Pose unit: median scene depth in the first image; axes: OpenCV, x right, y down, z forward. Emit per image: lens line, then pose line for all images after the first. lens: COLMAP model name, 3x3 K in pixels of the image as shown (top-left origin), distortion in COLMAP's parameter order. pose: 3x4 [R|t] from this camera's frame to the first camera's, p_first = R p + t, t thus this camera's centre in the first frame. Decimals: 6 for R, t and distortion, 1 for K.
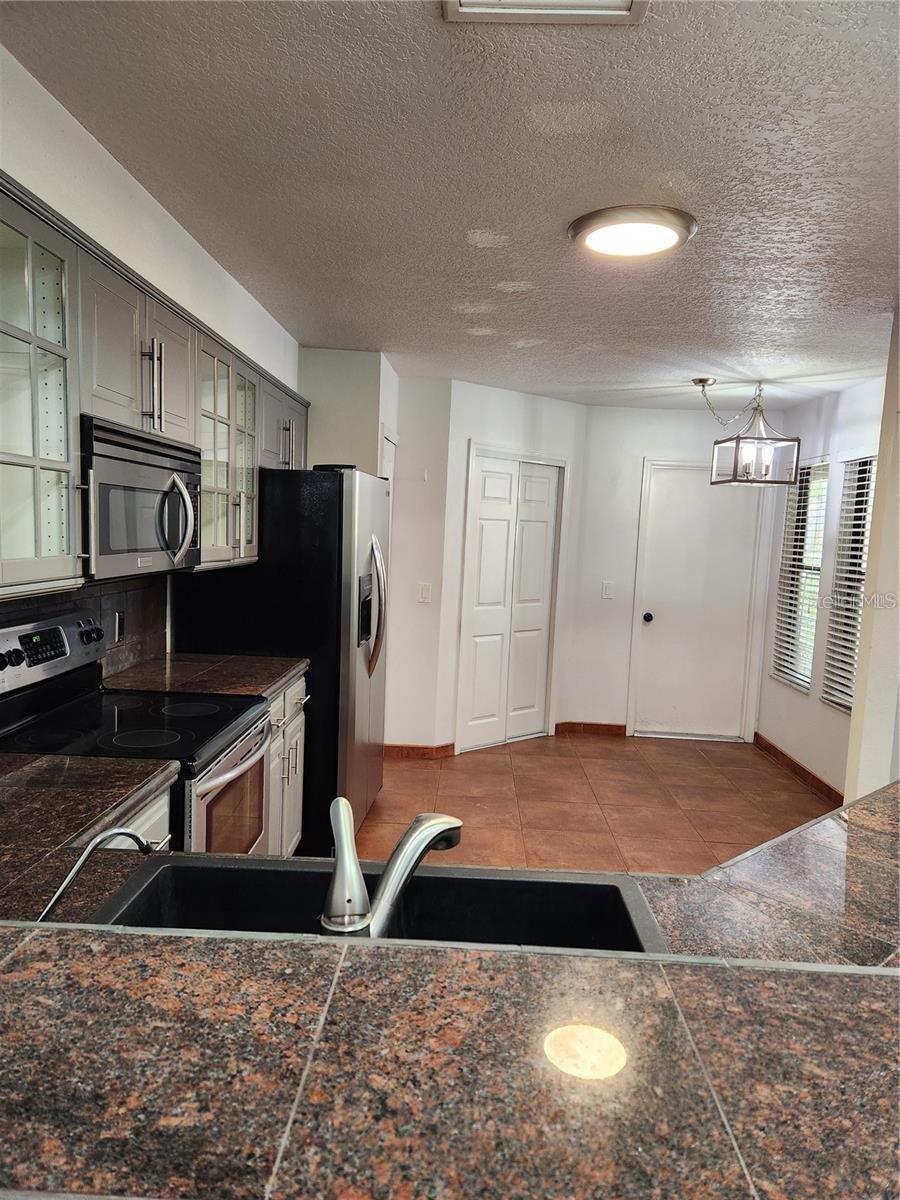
lens RADIAL K [[806.3, 0, 451.0], [0, 806.3, 605.8], [0, 0, 1]] dist [0.051140, -0.063199]
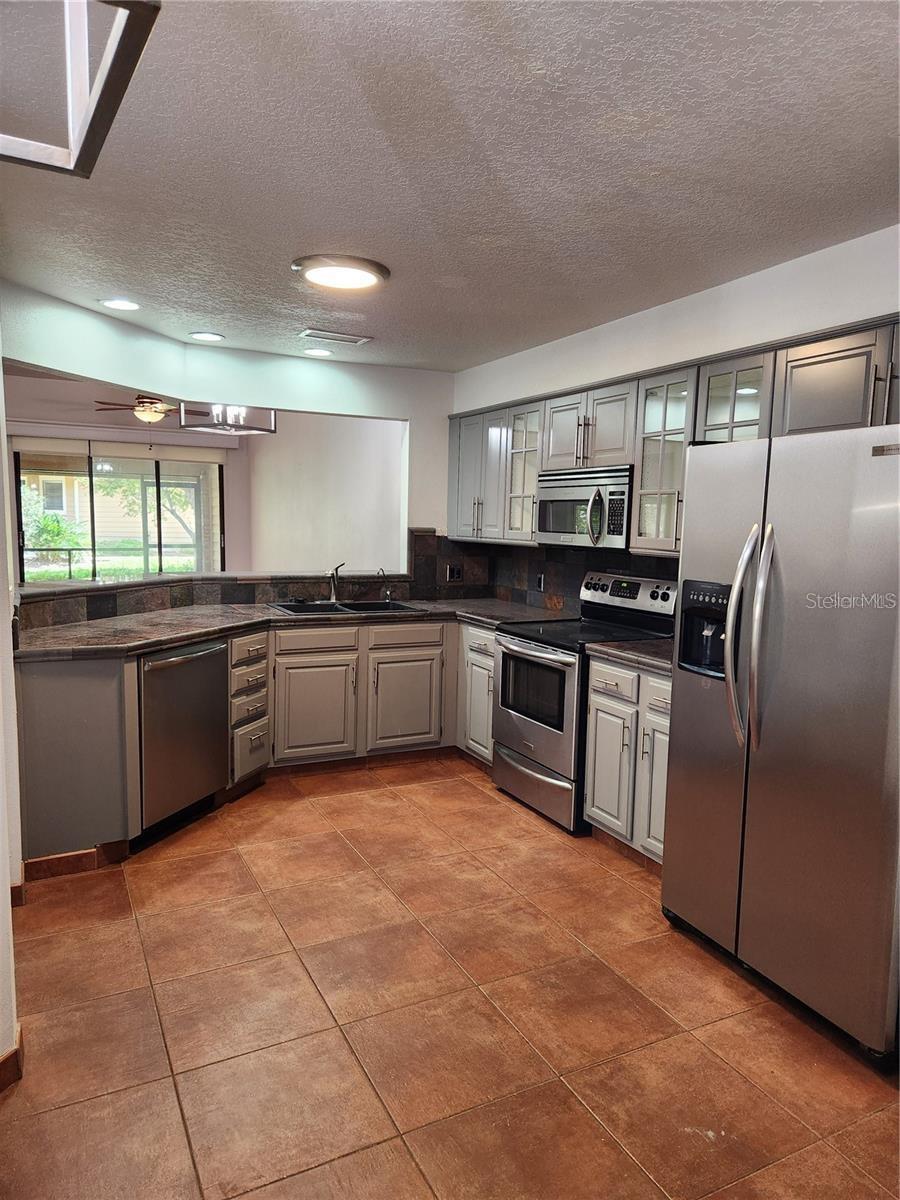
lens RADIAL K [[795.0, 0, 448.9], [0, 795.0, 575.2], [0, 0, 1]] dist [0.044251, -0.055782]
pose [[-0.873315, -0.018871, -0.486790, 0.414214], [-0.102144, 0.984131, 0.145098, -0.116346], [0.476327, 0.176439, -0.861384, 1.369538]]
